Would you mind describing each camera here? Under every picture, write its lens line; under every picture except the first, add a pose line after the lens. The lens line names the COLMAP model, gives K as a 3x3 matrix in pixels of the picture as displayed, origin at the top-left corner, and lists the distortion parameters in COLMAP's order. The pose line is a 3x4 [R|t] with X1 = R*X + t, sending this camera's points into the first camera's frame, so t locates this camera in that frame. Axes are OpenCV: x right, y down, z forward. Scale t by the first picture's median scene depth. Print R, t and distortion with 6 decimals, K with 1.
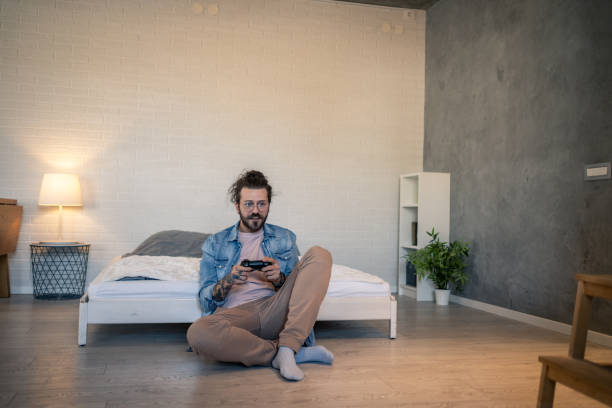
lens RADIAL K [[637.9, 0, 302.5], [0, 637.9, 199.4], [0, 0, 1]] dist [0.024295, 0.000000]
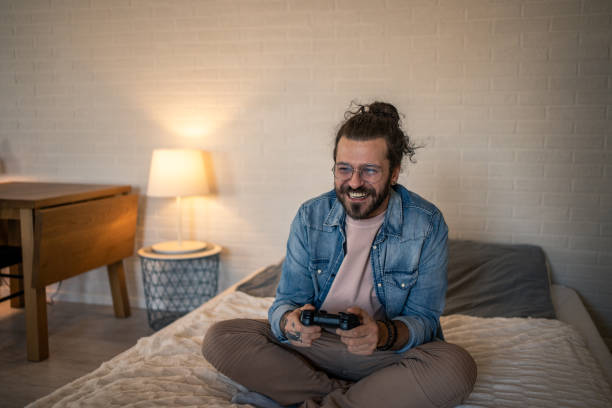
lens RADIAL K [[637.9, 0, 312.4], [0, 637.9, 203.7], [0, 0, 1]] dist [0.024295, 0.000000]
pose [[0.879893, 0.026810, -0.474414, 0.072552], [0.024675, 0.994482, 0.101964, -0.045789], [0.474530, -0.101424, 0.874376, 0.459475]]
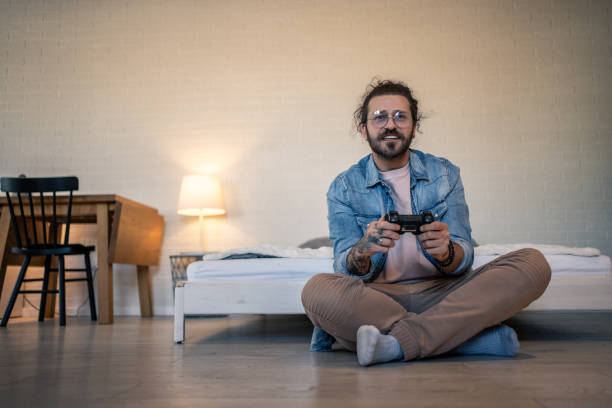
lens RADIAL K [[637.9, 0, 313.9], [0, 637.9, 191.4], [0, 0, 1]] dist [0.024295, 0.000000]
pose [[0.955238, -0.079788, -0.284876, 0.025048], [0.043490, 0.990355, -0.131548, 0.102196], [0.292625, 0.113271, 0.949495, 0.199620]]
